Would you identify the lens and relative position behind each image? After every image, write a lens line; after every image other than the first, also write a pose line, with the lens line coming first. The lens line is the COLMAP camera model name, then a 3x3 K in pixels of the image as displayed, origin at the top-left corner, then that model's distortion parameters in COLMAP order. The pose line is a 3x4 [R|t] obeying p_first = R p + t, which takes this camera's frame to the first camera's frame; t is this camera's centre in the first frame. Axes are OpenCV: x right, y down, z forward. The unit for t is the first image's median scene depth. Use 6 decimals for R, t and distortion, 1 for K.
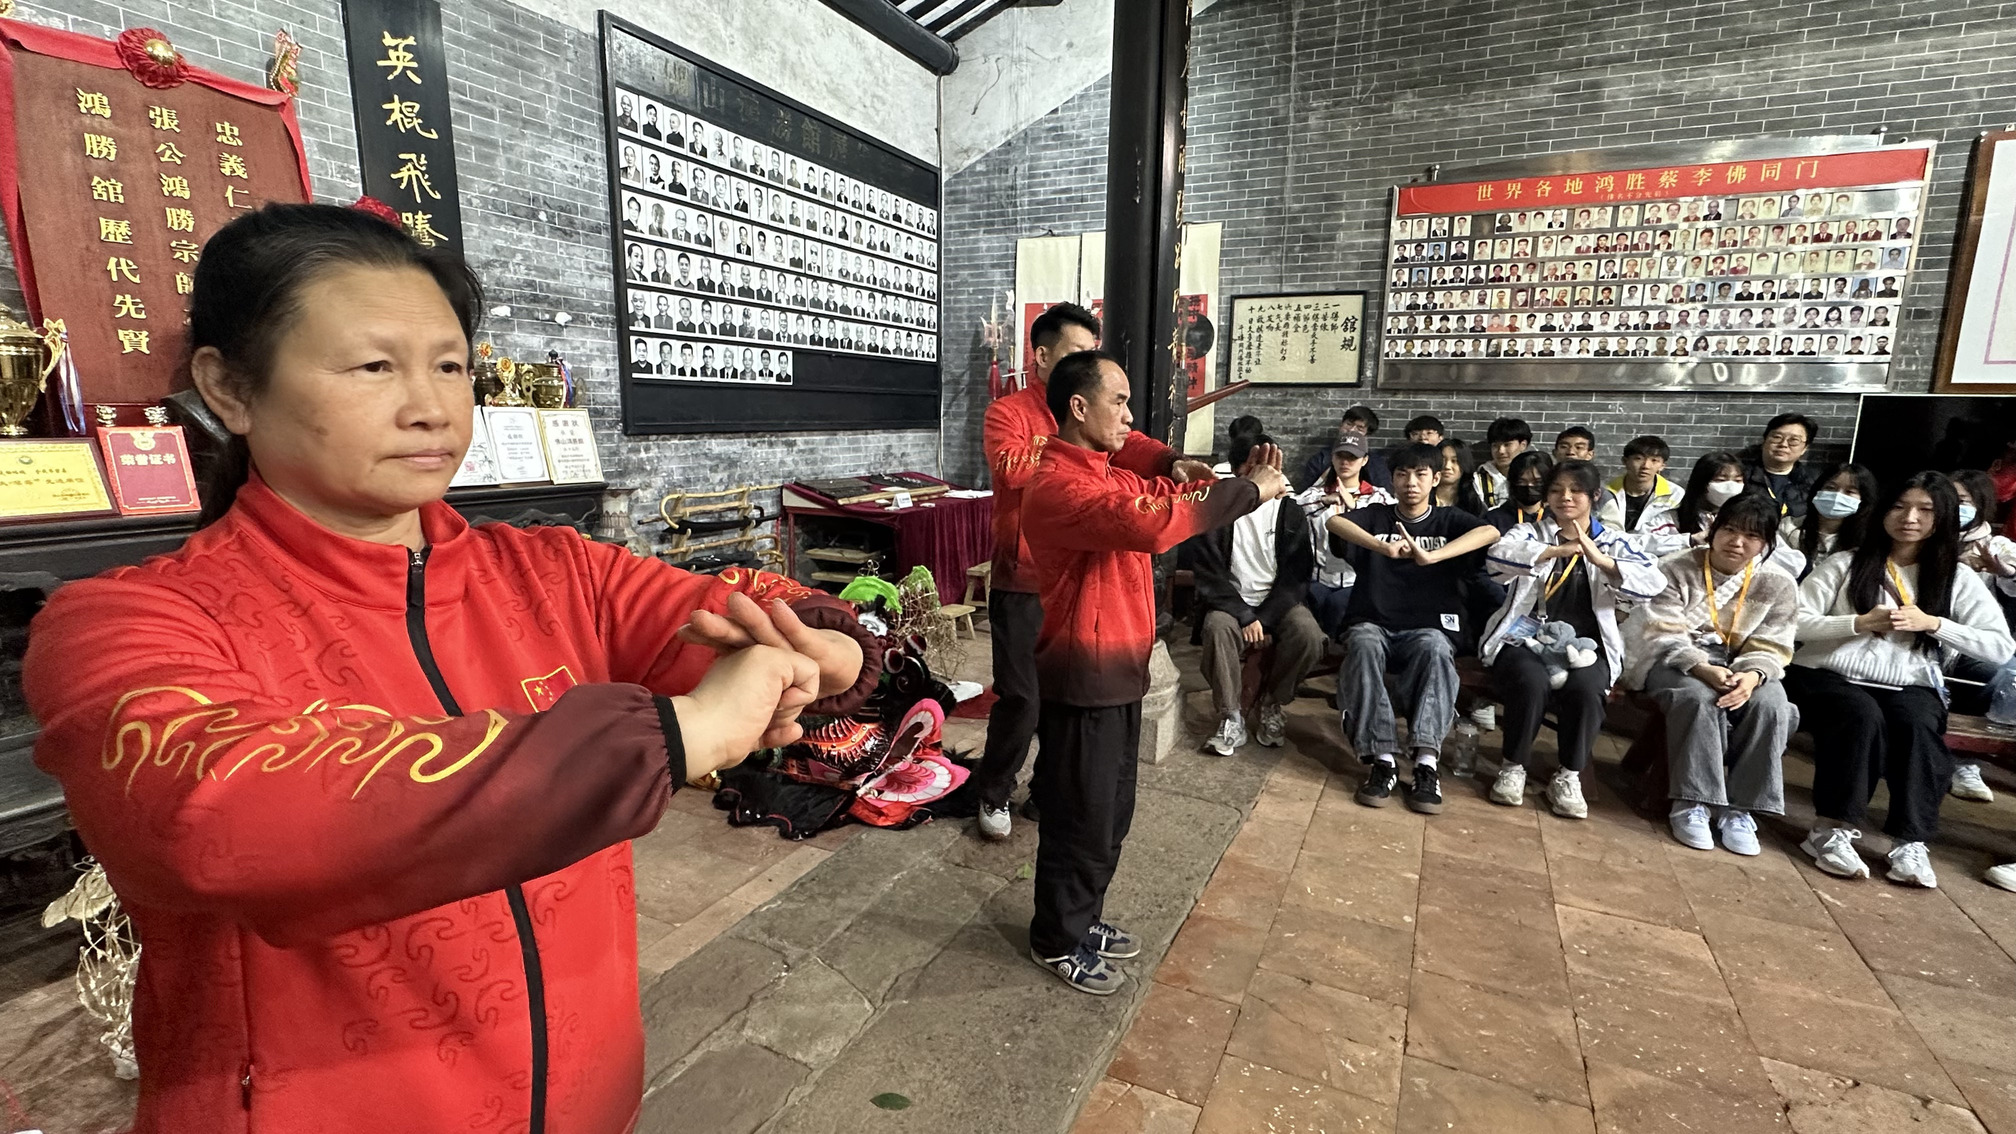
lens RADIAL K [[921.3, 0, 1010.7], [0, 921.3, 568.8], [0, 0, 1]] dist [-0.000760, -0.000248]
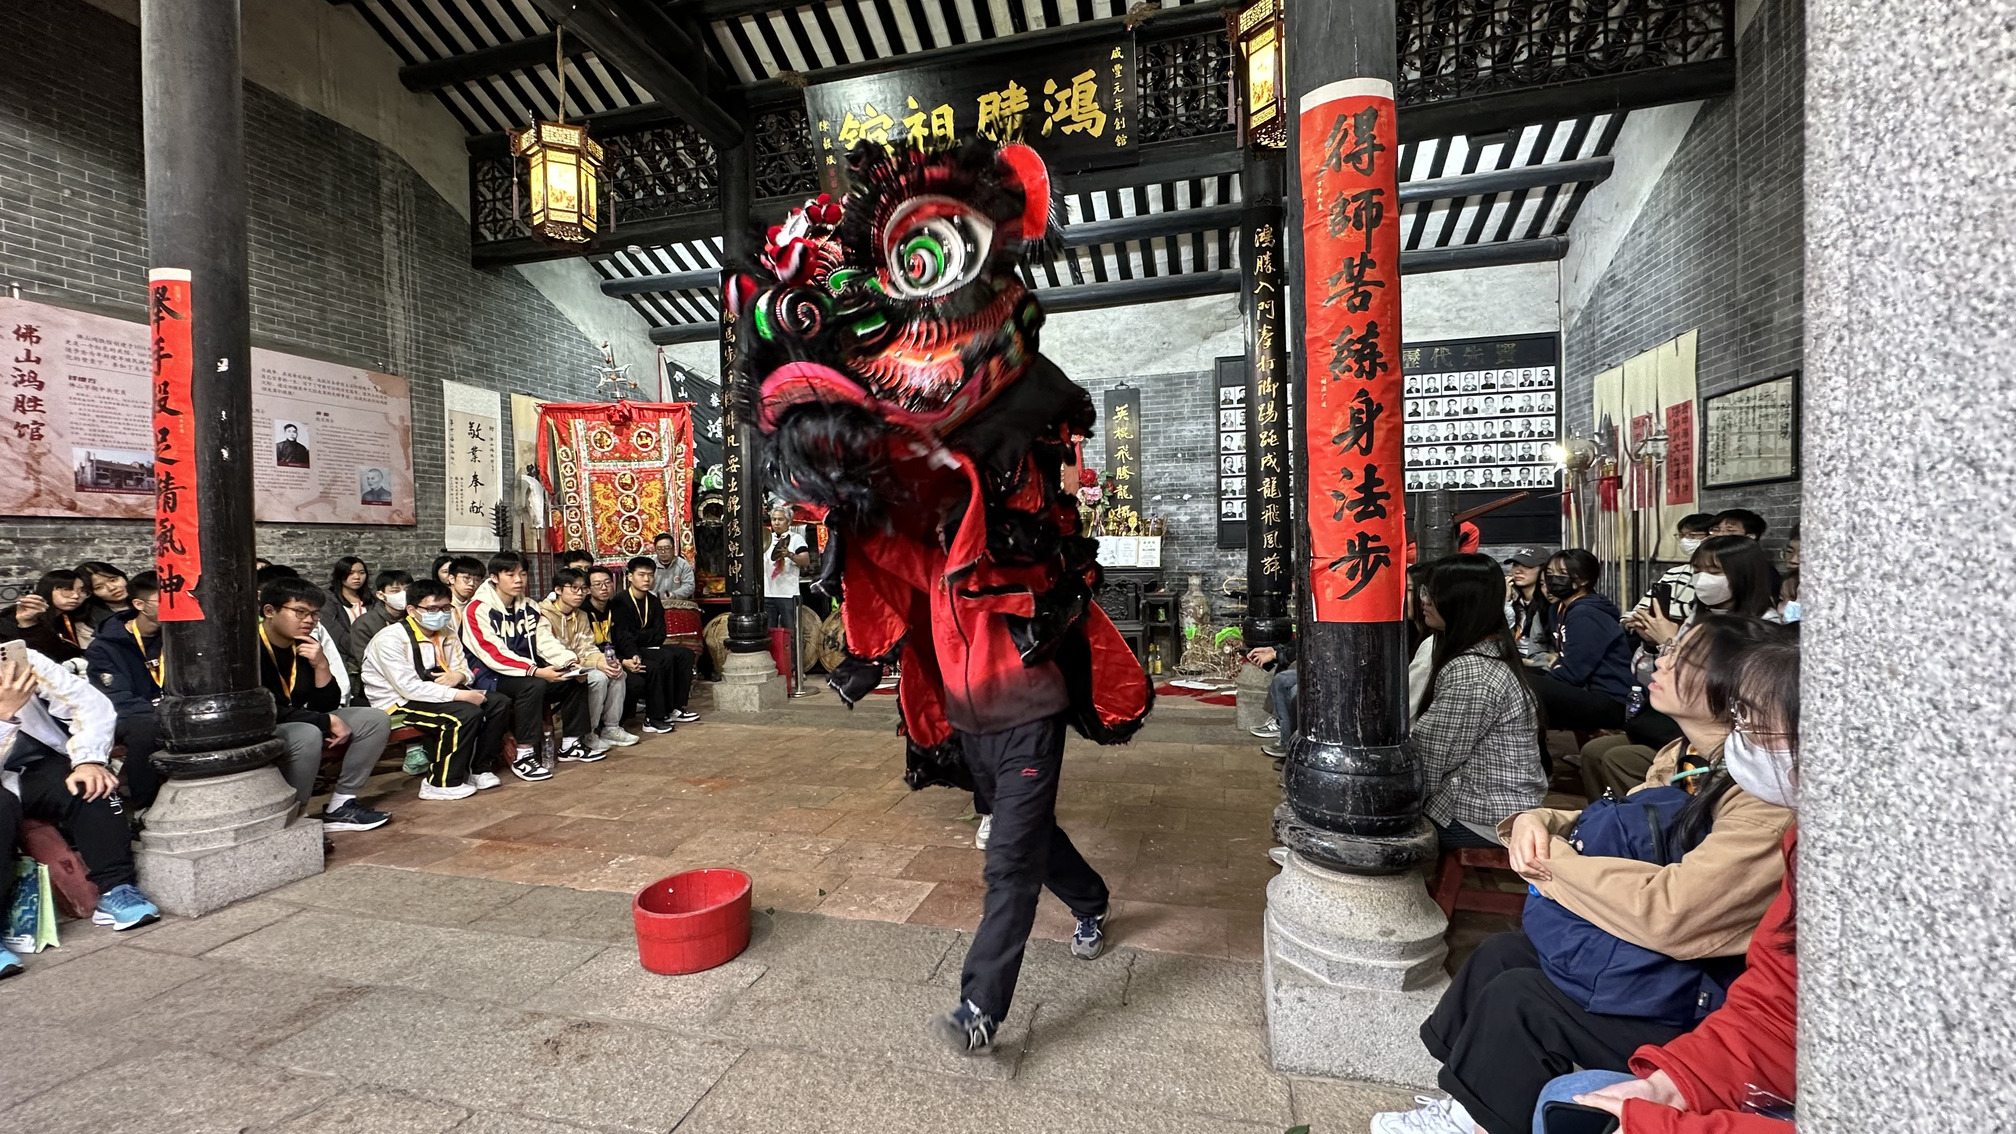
lens RADIAL K [[806.8, 0, 1008.0], [0, 806.8, 568.1], [0, 0, 1]] dist [-0.001217, -0.000041]
pose [[0.192085, 0.004097, -0.981370, 1.205940], [-0.146928, 0.988840, -0.024630, 0.011539], [0.970317, 0.148922, 0.190543, 0.199024]]
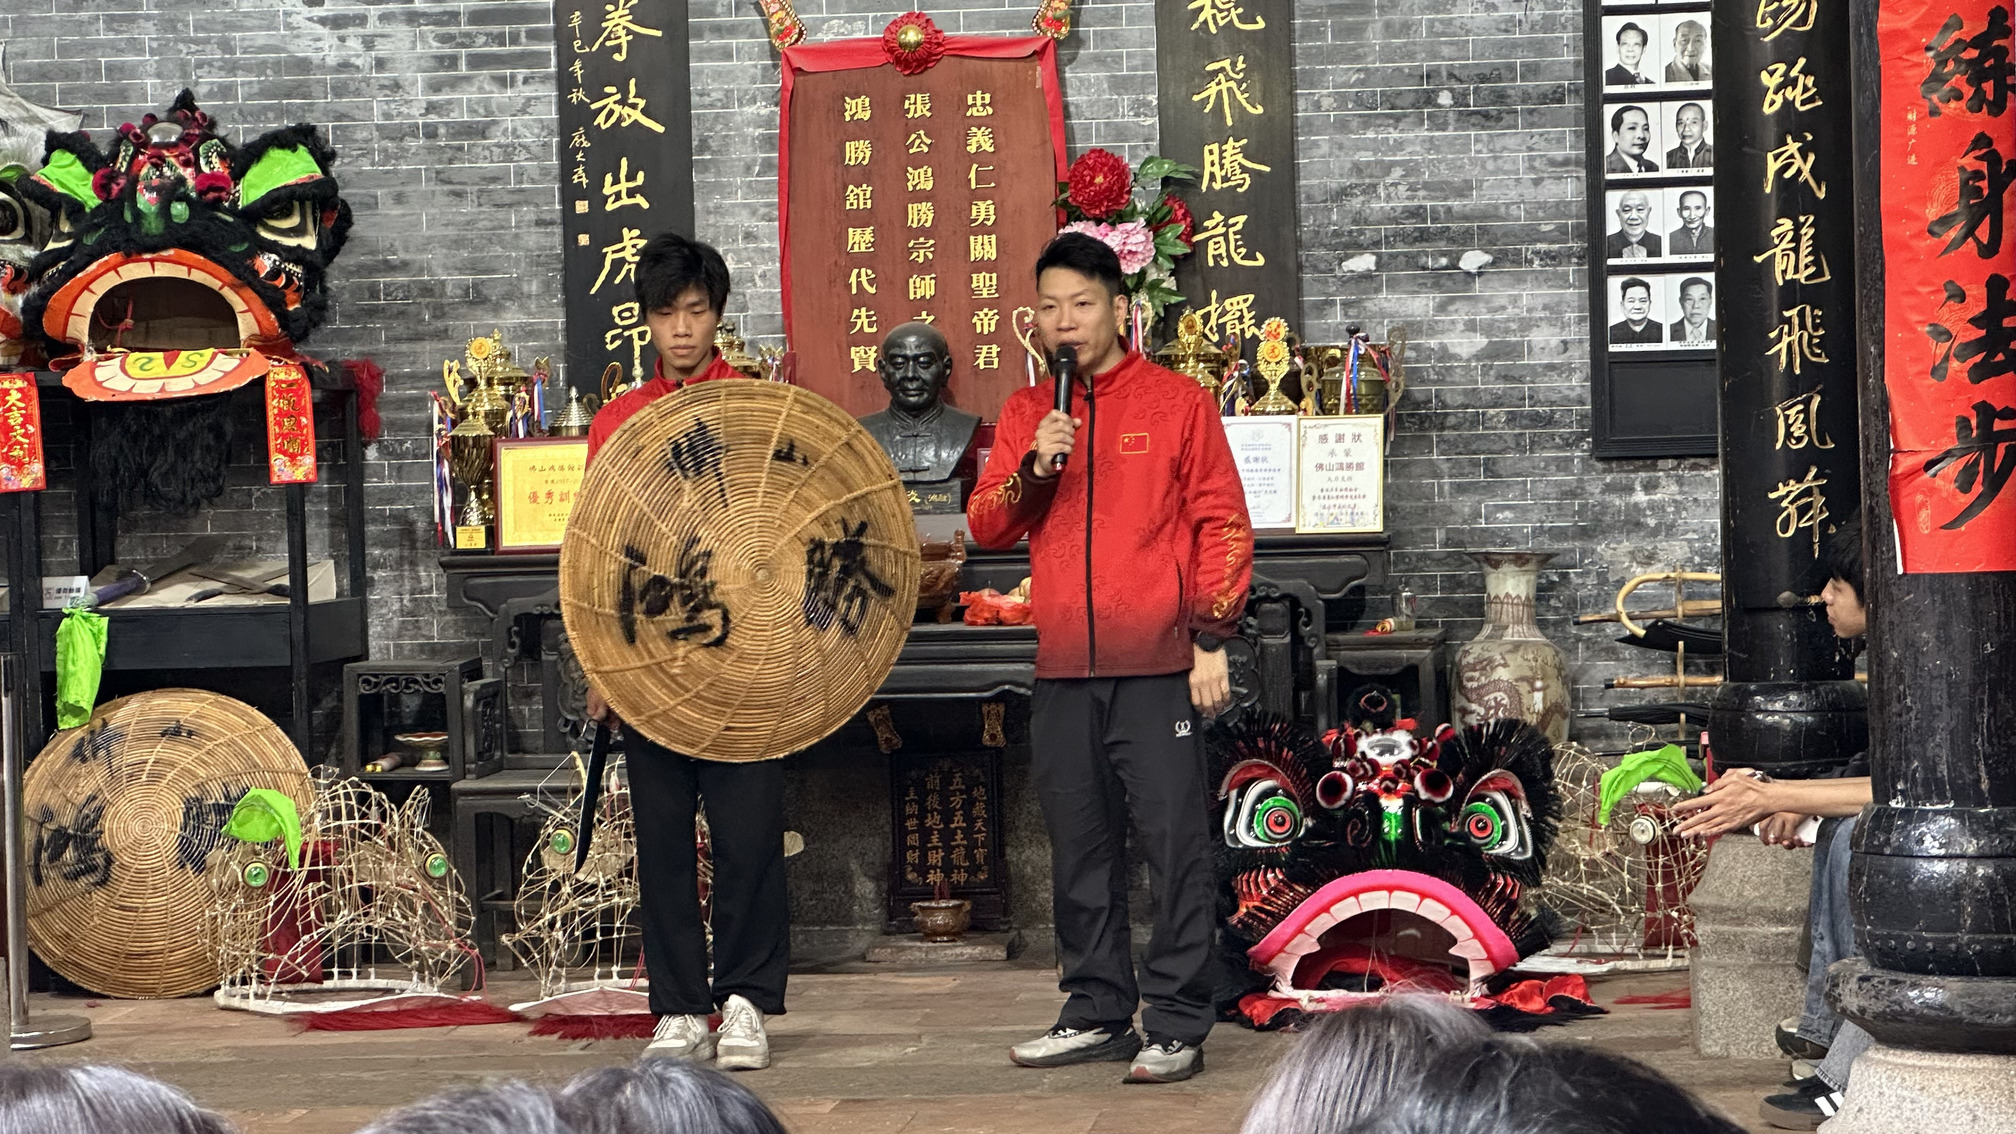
lens RADIAL K [[4800.7, 0, 1008.0], [0, 4800.7, 567.0], [0, 0, 1]] dist [-0.268985, 7.877376]
pose [[0.343343, -0.007099, -0.939183, 1.977572], [-0.129701, 0.990032, -0.054899, 0.107672], [0.930211, 0.140662, 0.339000, -0.235592]]
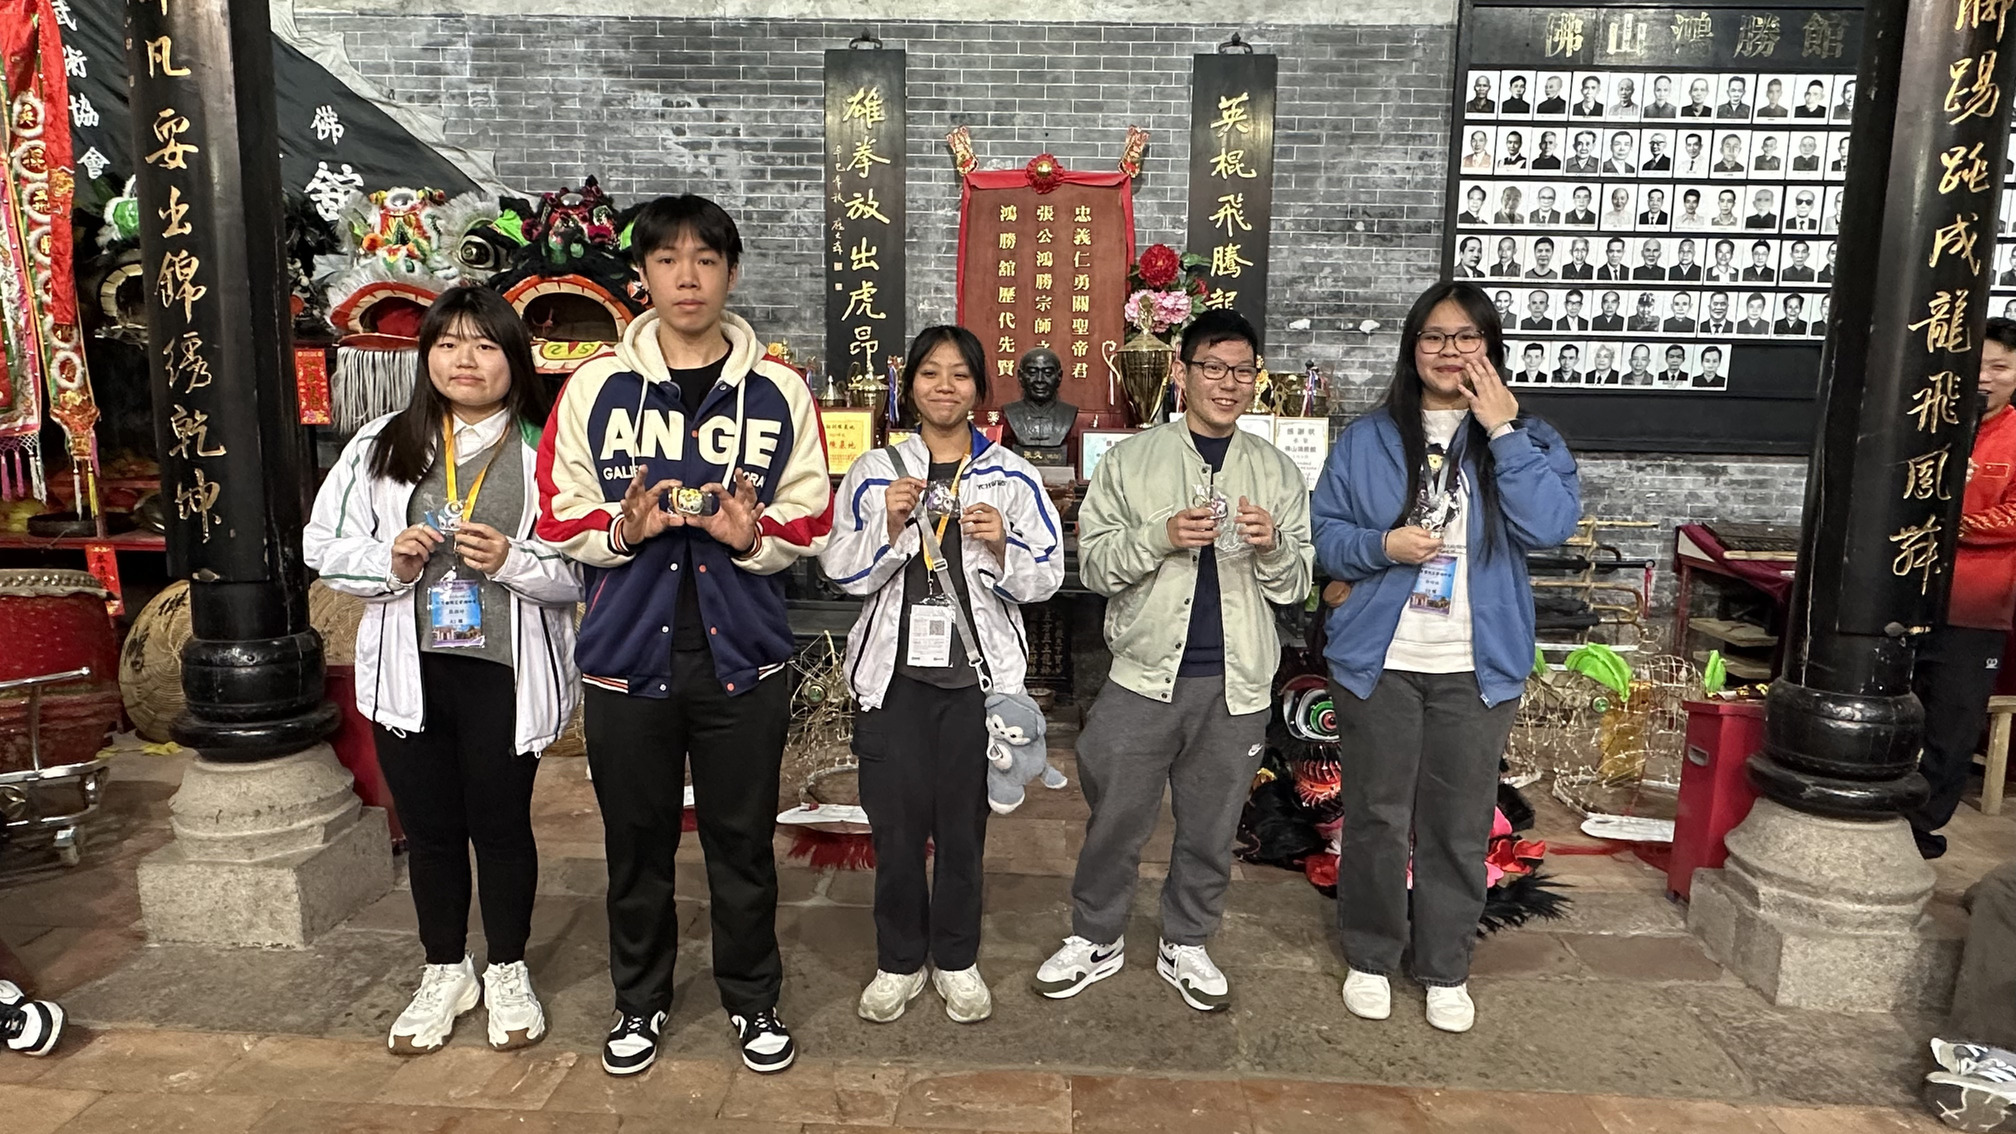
lens RADIAL K [[1230.2, 0, 1006.0], [0, 1230.2, 580.4], [0, 0, 1]] dist [-0.001380, 0.000475]
pose [[0.396548, 0.133373, -0.908274, 0.515832], [-0.171714, 0.982704, 0.069332, -0.027143], [0.901812, 0.128470, 0.412591, 0.130119]]
